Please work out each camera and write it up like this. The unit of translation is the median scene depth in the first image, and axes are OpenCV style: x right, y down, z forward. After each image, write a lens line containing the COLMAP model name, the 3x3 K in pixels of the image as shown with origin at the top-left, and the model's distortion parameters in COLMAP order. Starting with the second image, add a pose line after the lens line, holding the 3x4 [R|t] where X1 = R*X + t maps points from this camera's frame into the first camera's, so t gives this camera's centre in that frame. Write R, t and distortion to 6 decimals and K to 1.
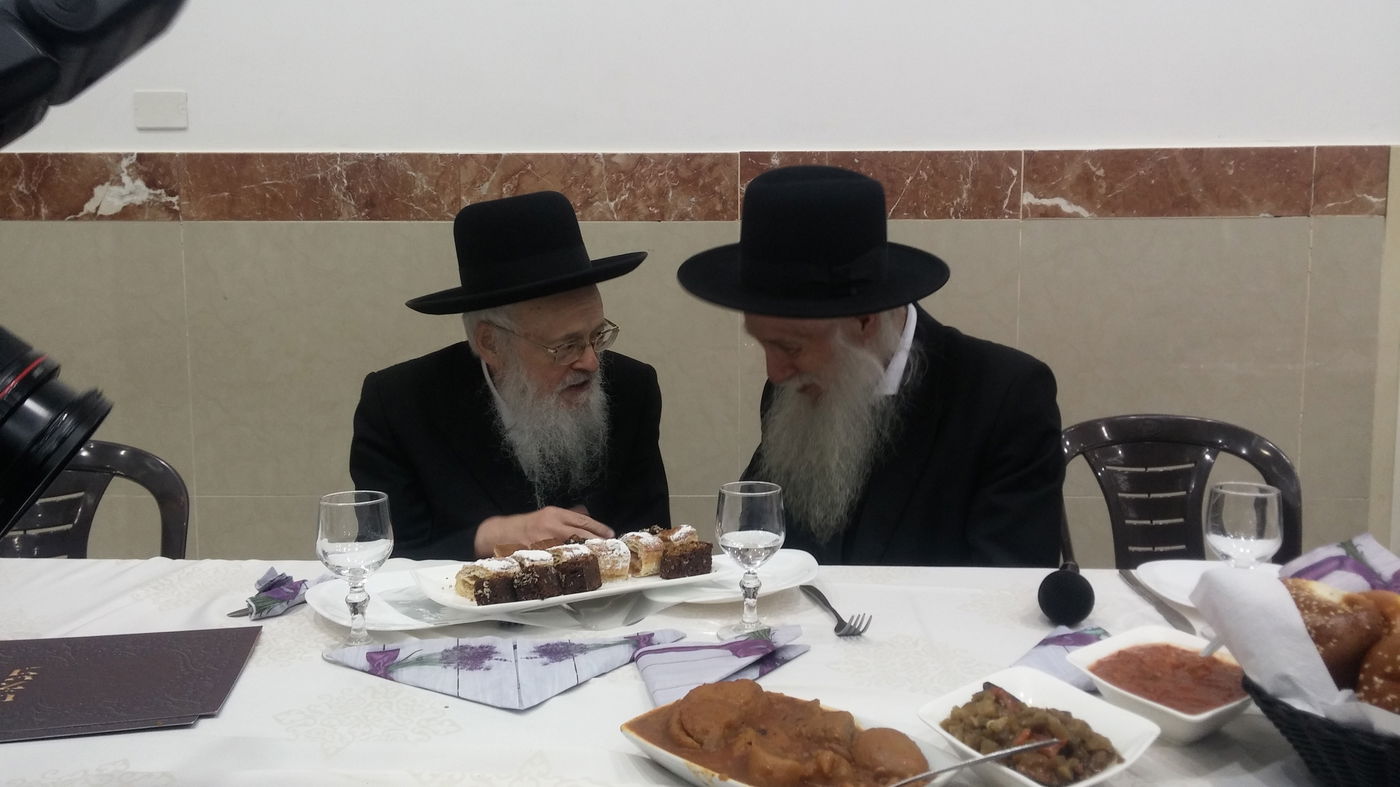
lens RADIAL K [[1064.1, 0, 713.5], [0, 1064.1, 391.5], [0, 0, 1]] dist [0.066239, -0.052341]
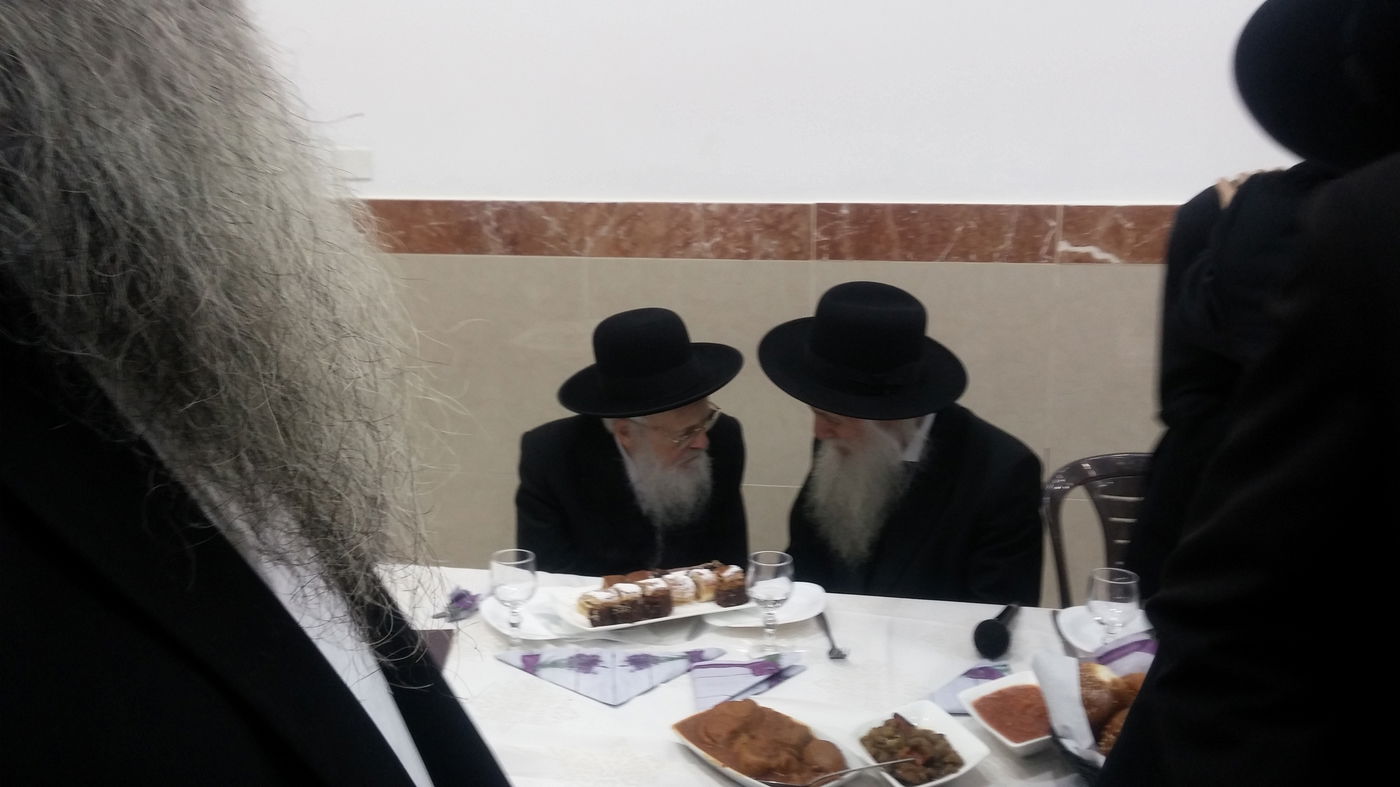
lens RADIAL K [[1069.5, 0, 706.9], [0, 1069.5, 368.7], [0, 0, 1]] dist [0.065087, -0.053218]
pose [[0.992723, 0.026176, -0.117537, 0.093840], [-0.018301, 0.997546, 0.067585, -0.221873], [0.119017, -0.064942, 0.990766, -0.386740]]
